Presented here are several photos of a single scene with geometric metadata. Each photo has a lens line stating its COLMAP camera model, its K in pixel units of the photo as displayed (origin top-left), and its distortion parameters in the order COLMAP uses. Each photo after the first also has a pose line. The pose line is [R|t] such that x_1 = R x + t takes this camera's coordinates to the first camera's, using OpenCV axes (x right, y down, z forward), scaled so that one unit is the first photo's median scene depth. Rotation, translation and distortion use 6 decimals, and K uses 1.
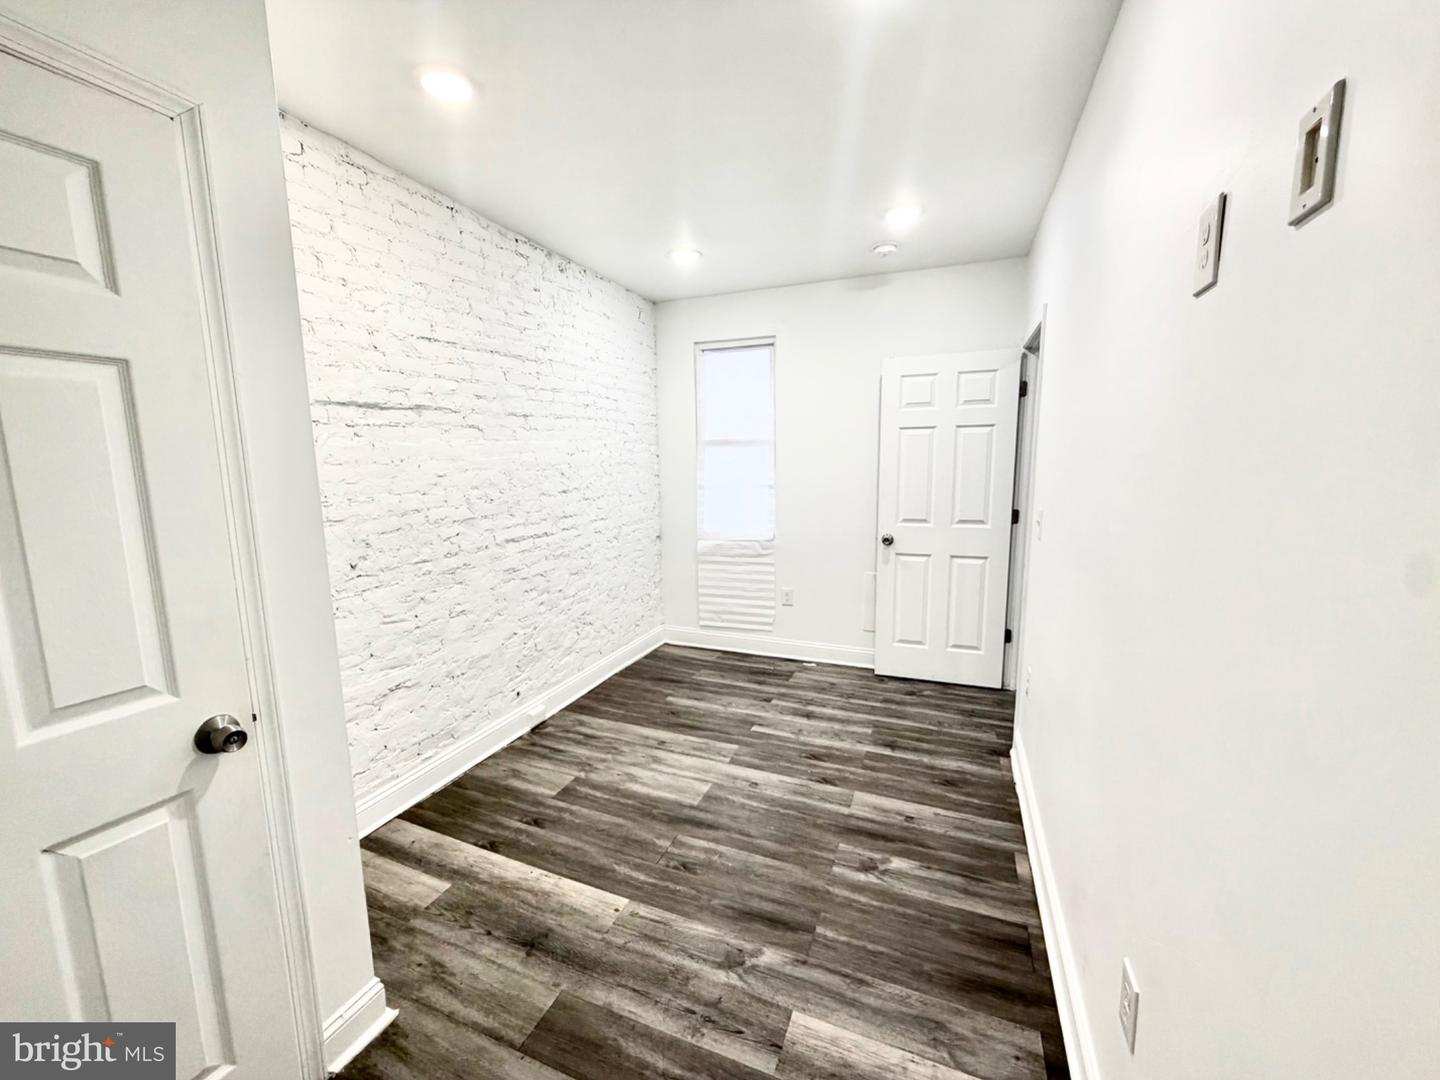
lens RADIAL K [[574.2, 0, 712.1], [0, 574.2, 540.0], [0, 0, 1]] dist [0.000866, 0.000175]
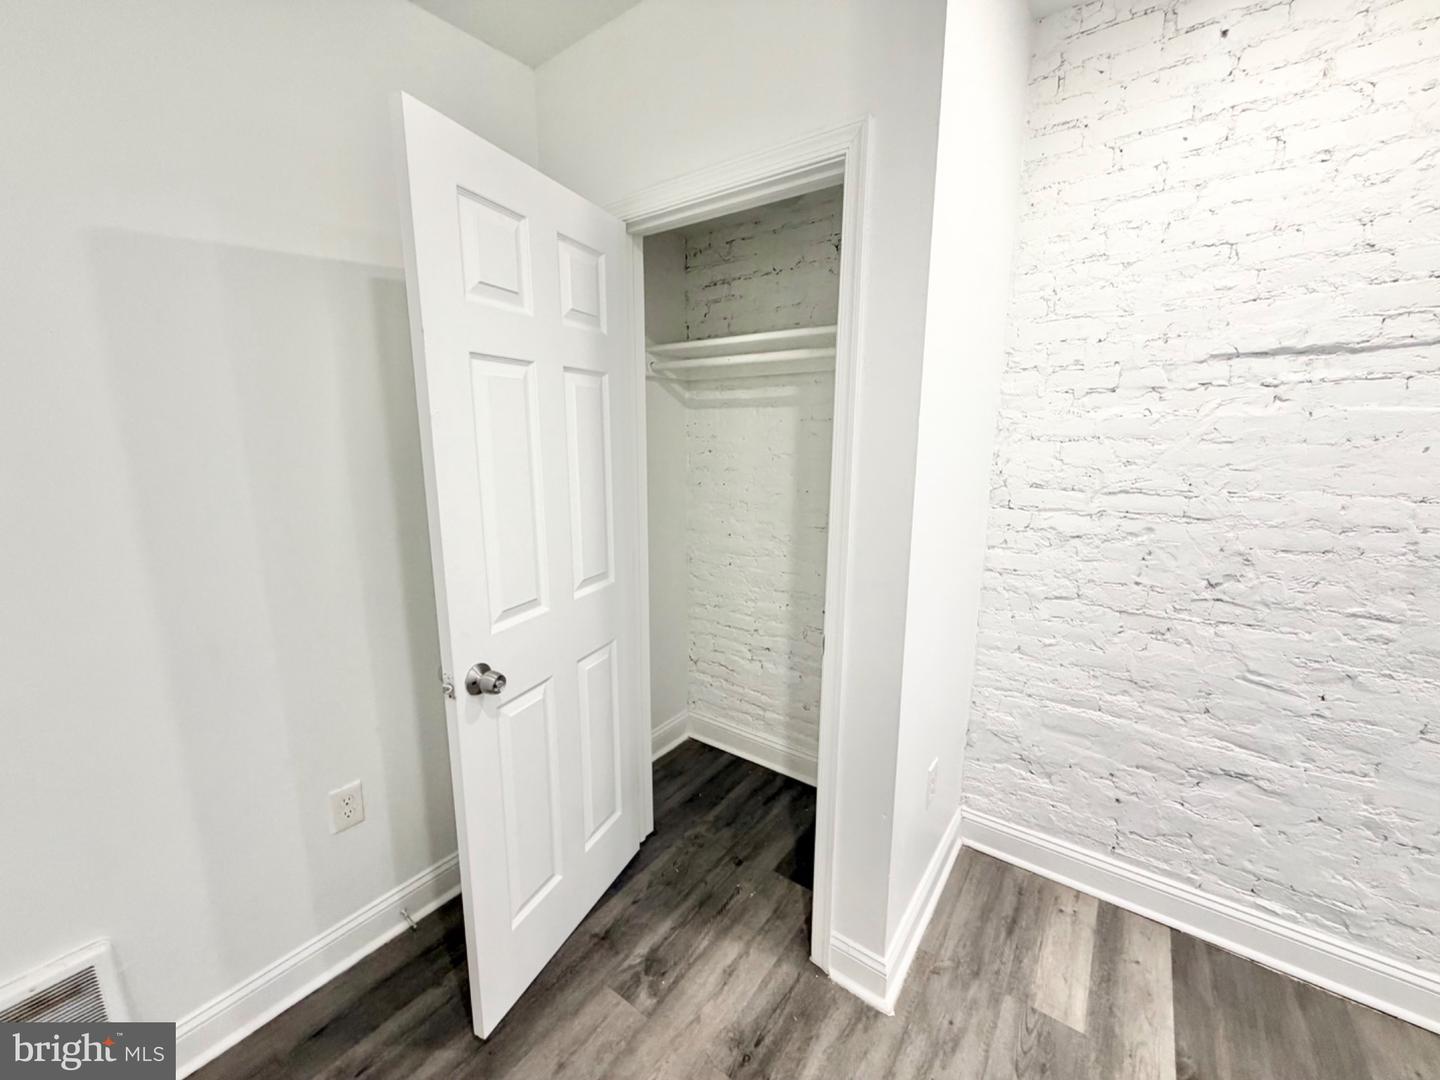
lens RADIAL K [[574.2, 0, 721.1], [0, 574.2, 539.5], [0, 0, 1]] dist [0.000866, 0.000175]
pose [[-0.237961, 0.193783, -0.951747, 0.200562], [-0.130973, 0.964543, 0.229135, -0.093369], [0.962403, 0.179179, -0.204143, 0.543244]]
